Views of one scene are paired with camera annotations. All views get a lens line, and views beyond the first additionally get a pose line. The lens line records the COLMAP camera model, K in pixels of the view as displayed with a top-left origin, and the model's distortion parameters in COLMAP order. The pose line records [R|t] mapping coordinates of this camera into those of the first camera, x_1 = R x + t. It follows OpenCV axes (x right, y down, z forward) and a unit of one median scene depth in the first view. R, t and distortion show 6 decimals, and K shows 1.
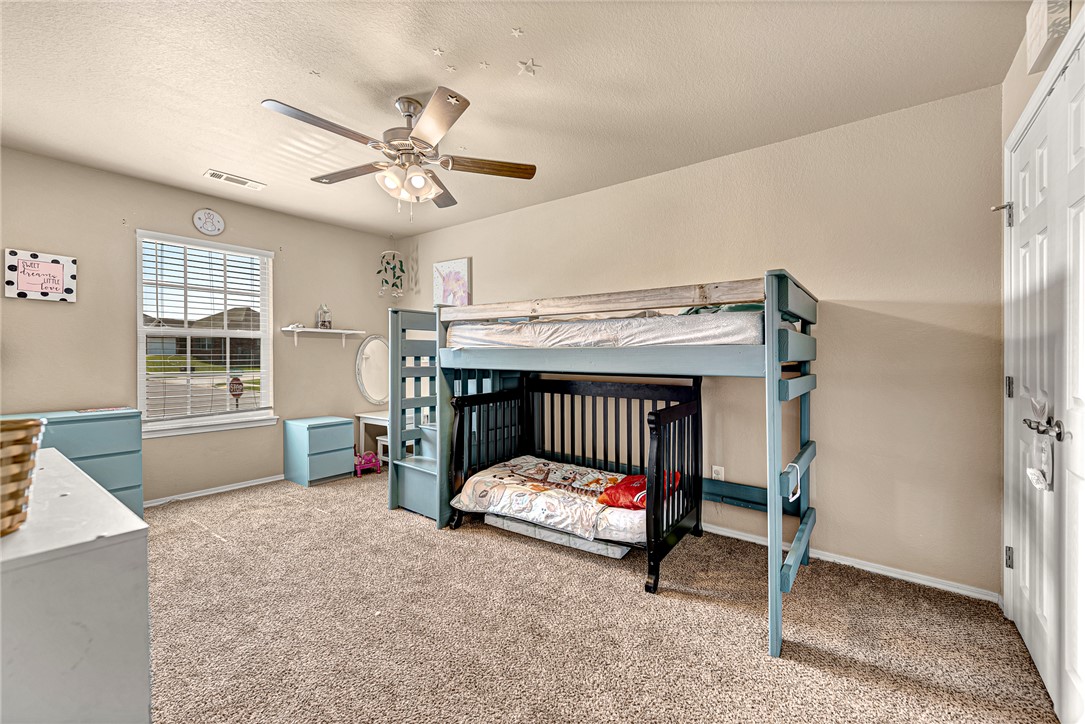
lens RADIAL K [[433.7, 0, 546.3], [0, 433.7, 360.0], [0, 0, 1]] dist [0.012517, -0.002868]
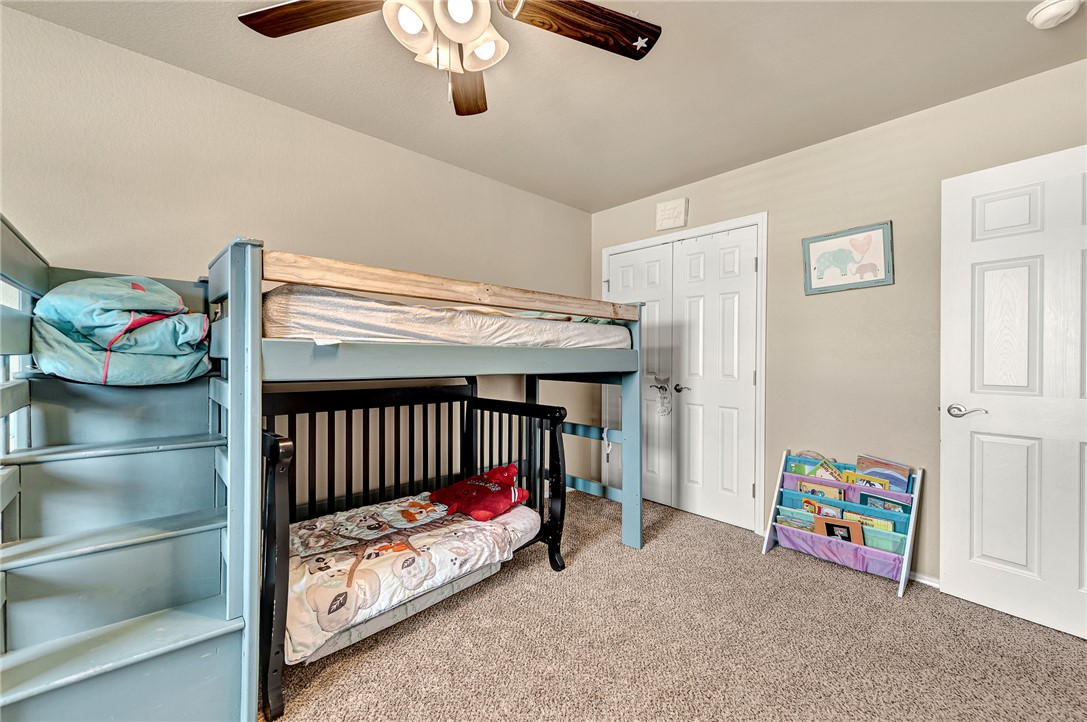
lens RADIAL K [[434.2, 0, 545.5], [0, 434.2, 357.1], [0, 0, 1]] dist [0.001475, 0.000023]
pose [[0.172880, -0.002994, 0.984938, -0.684713], [0.000378, 0.999996, 0.002974, -0.009059], [-0.984943, -0.000141, 0.172880, 0.677309]]
